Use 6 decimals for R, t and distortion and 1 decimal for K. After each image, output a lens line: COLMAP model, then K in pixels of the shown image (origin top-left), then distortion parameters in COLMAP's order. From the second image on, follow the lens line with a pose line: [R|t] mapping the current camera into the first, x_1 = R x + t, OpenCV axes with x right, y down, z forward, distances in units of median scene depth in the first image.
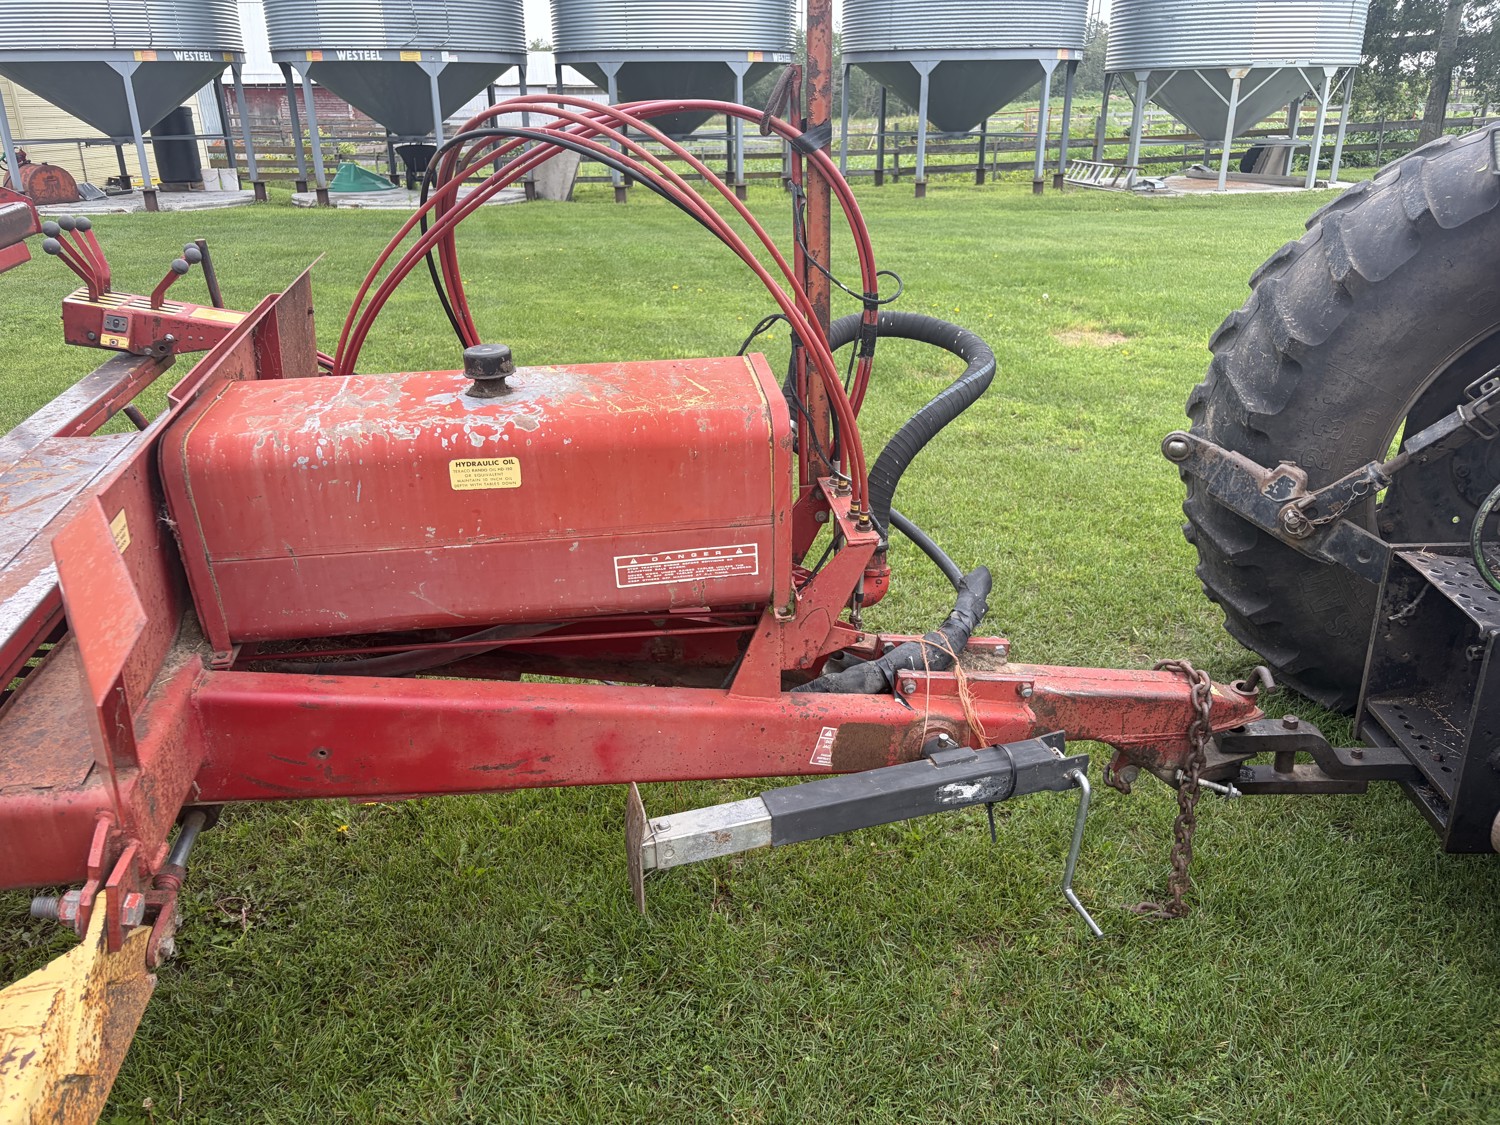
lens RADIAL K [[1132.5, 0, 748.1], [0, 1132.5, 563.8], [0, 0, 1]] dist [0.047411, -0.043506]
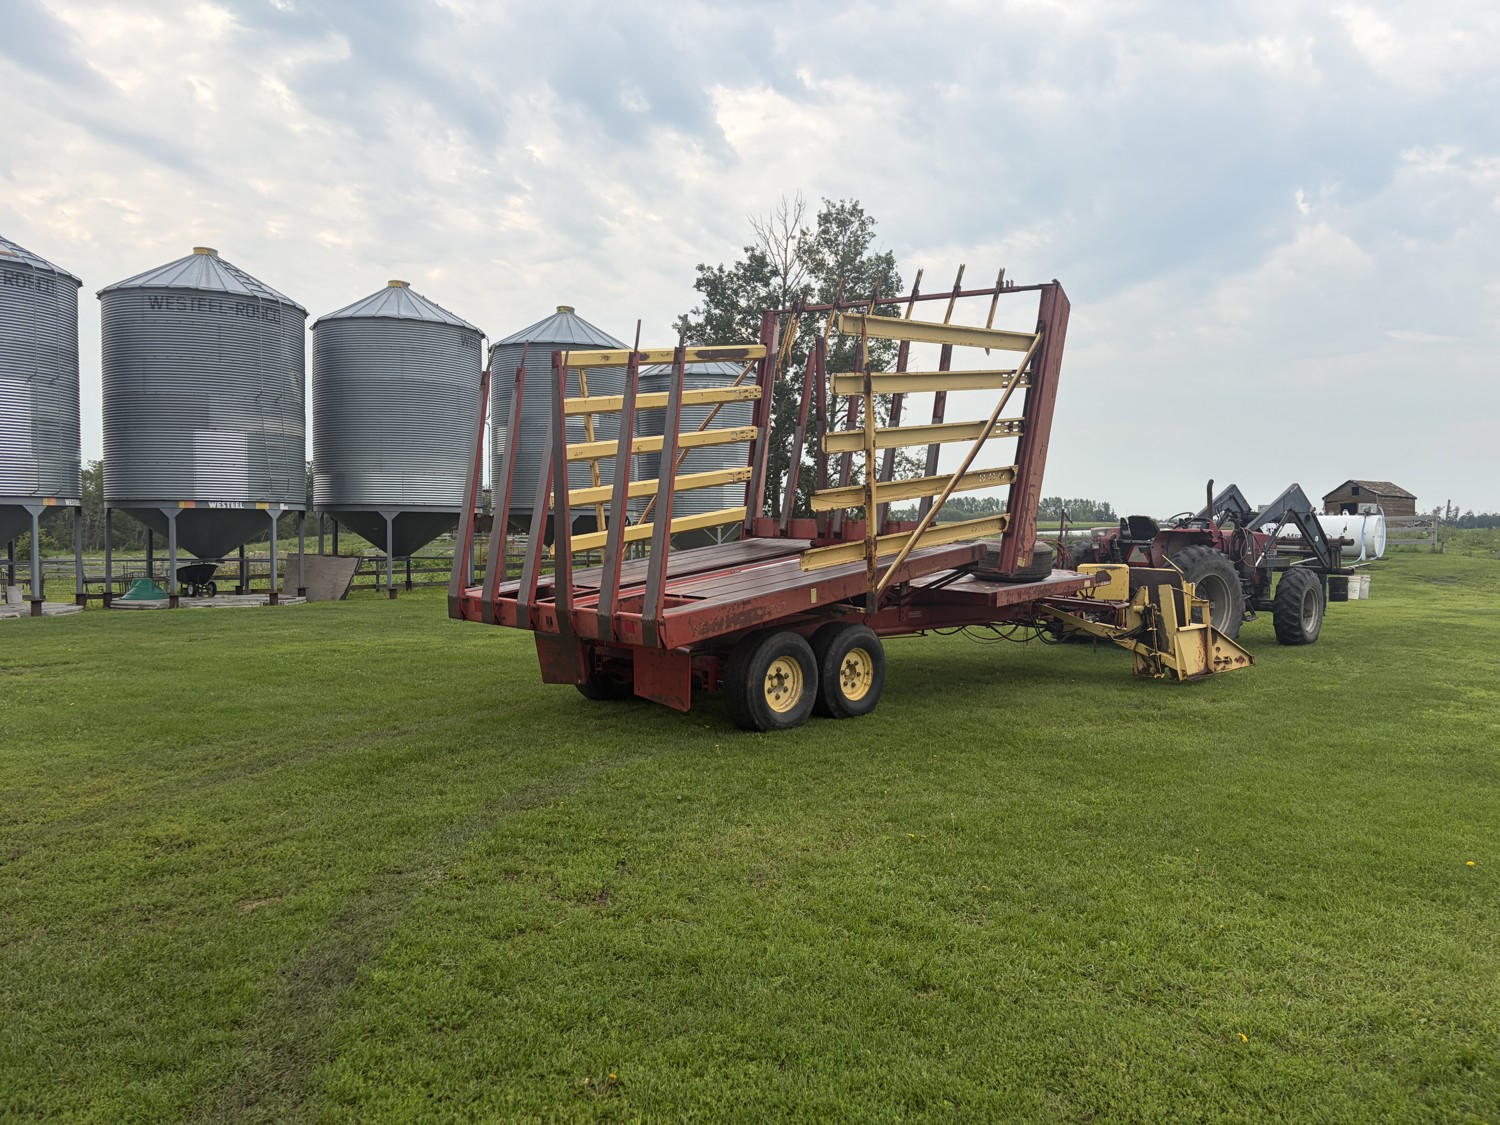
lens RADIAL K [[1132.5, 0, 749.2], [0, 1132.5, 584.4], [0, 0, 1]] dist [0.047411, -0.043506]
pose [[0.793042, -0.017746, 0.608908, -0.675260], [0.221992, 0.939259, -0.261748, 0.157060], [-0.567277, 0.342750, 0.748812, -0.380736]]
